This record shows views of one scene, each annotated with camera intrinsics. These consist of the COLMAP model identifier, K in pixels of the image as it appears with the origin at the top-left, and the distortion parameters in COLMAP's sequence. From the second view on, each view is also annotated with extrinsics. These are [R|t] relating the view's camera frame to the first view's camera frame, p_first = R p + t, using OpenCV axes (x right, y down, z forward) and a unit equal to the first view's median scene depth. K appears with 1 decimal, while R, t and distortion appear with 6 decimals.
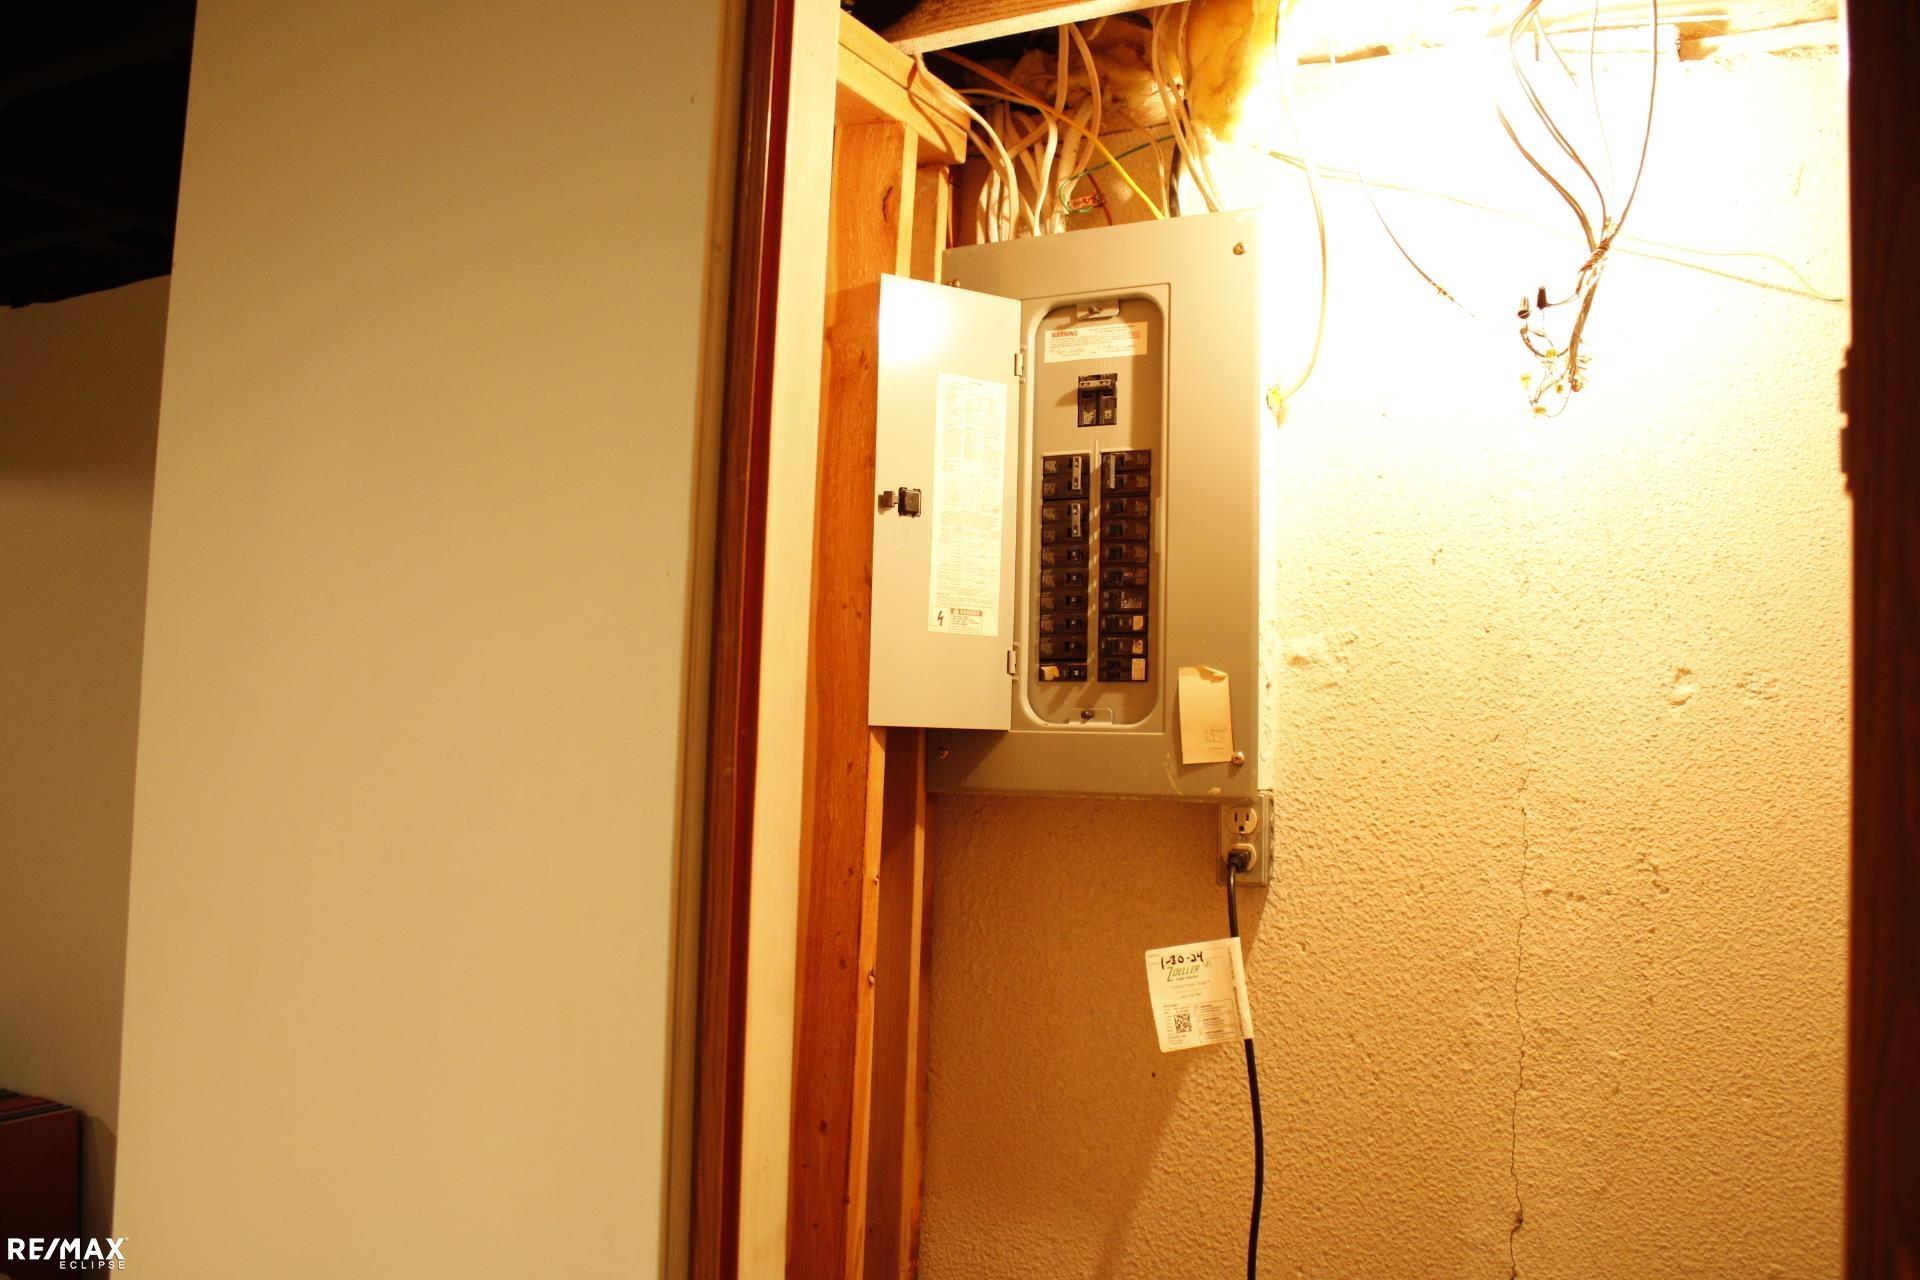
lens RADIAL K [[1599.5, 0, 960.0], [0, 1599.5, 640.0], [0, 0, 1]] dist [-0.088297, 0.001461]
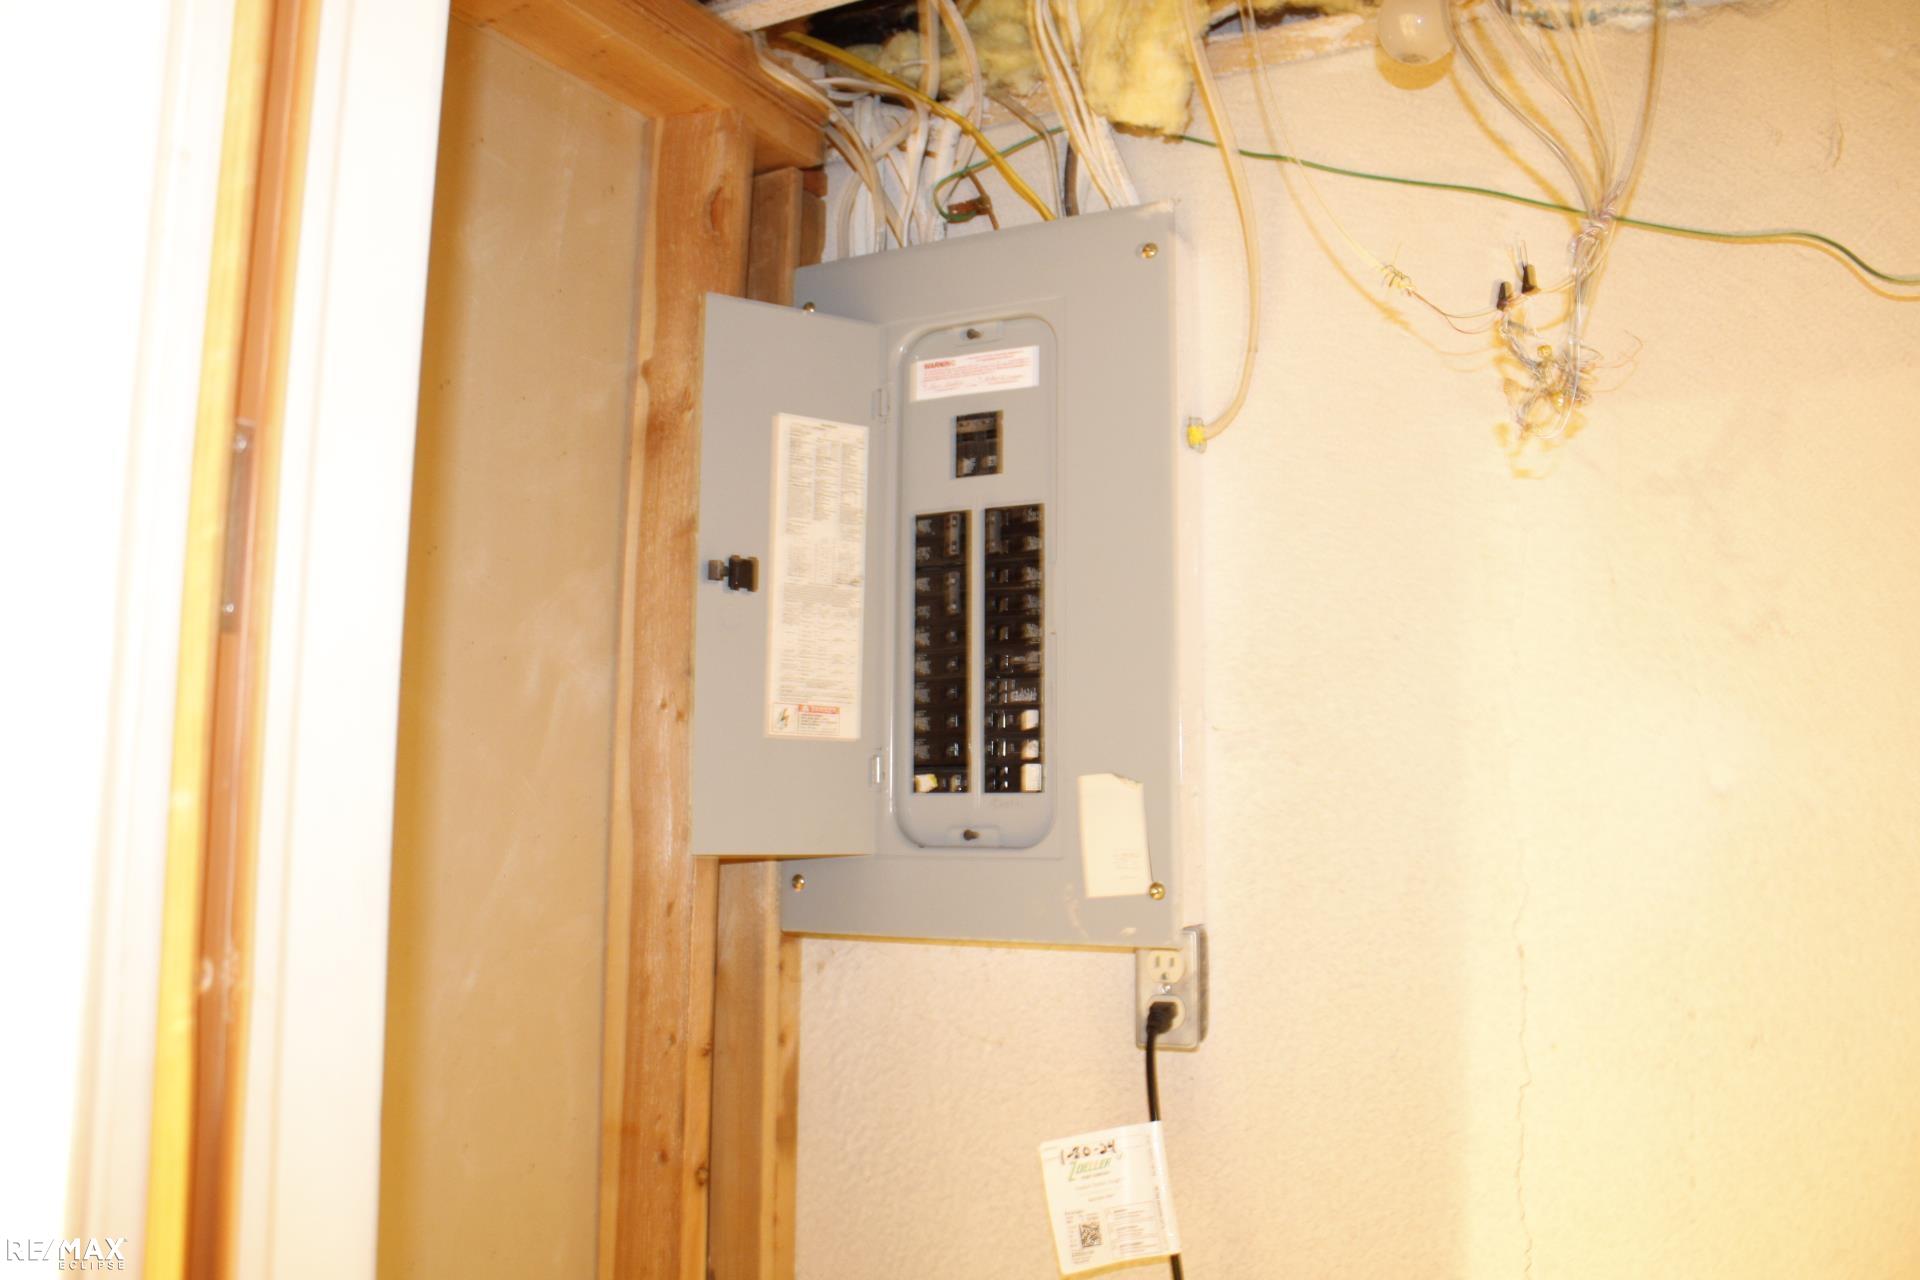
lens RADIAL K [[1596.9, 0, 960.0], [0, 1596.9, 640.0], [0, 0, 1]] dist [-0.055432, 0.001488]
pose [[0.999841, -0.016588, 0.006504, 0.071573], [0.016843, 0.999006, -0.041283, -0.018157], [-0.005812, 0.041386, 0.999126, 0.198829]]
